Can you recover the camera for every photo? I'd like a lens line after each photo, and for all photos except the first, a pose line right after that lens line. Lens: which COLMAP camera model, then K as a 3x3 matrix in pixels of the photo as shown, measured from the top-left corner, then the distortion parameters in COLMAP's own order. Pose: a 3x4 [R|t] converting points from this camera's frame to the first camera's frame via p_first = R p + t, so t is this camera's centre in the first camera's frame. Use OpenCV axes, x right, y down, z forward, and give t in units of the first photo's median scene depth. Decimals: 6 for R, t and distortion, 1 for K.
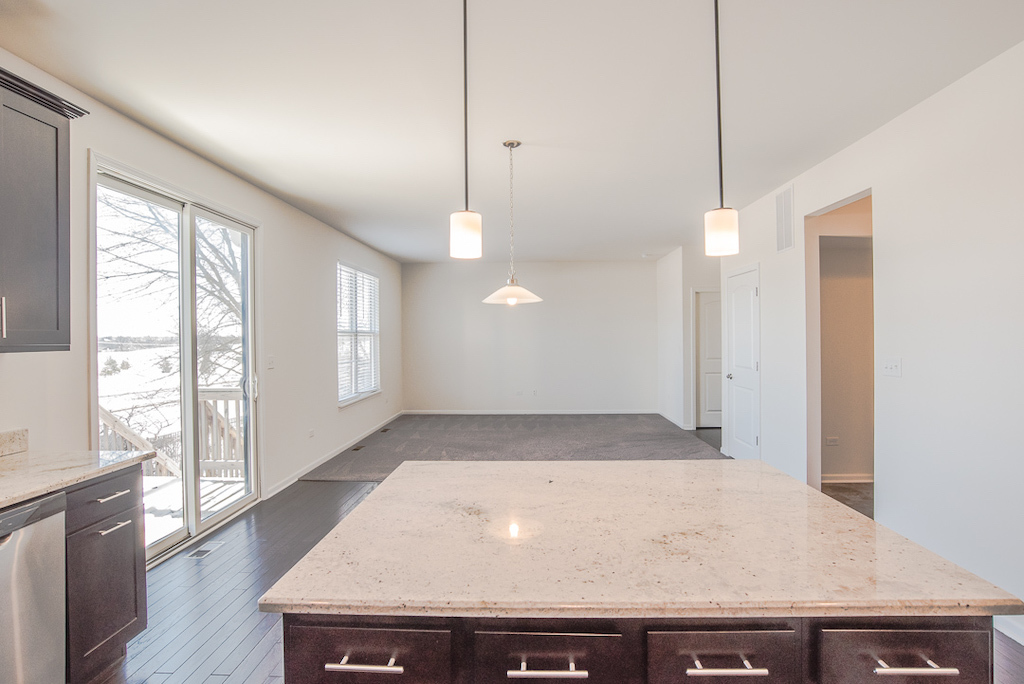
lens RADIAL K [[540.1, 0, 516.2], [0, 540.1, 335.4], [0, 0, 1]] dist [-0.042039, 0.008596]
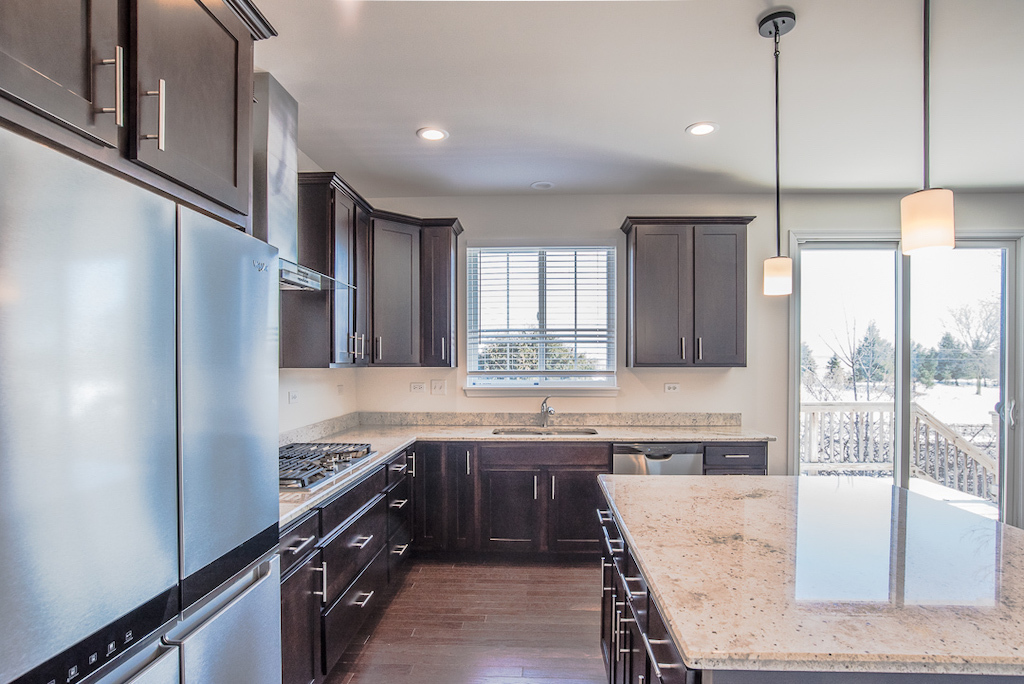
lens RADIAL K [[540.1, 0, 529.1], [0, 540.1, 374.0], [0, 0, 1]] dist [-0.042039, 0.008596]
pose [[0.010311, 0.033120, -0.999398, 1.188994], [0.001765, 0.999449, 0.033140, -0.009522], [0.999945, -0.002106, 0.010247, 0.445555]]
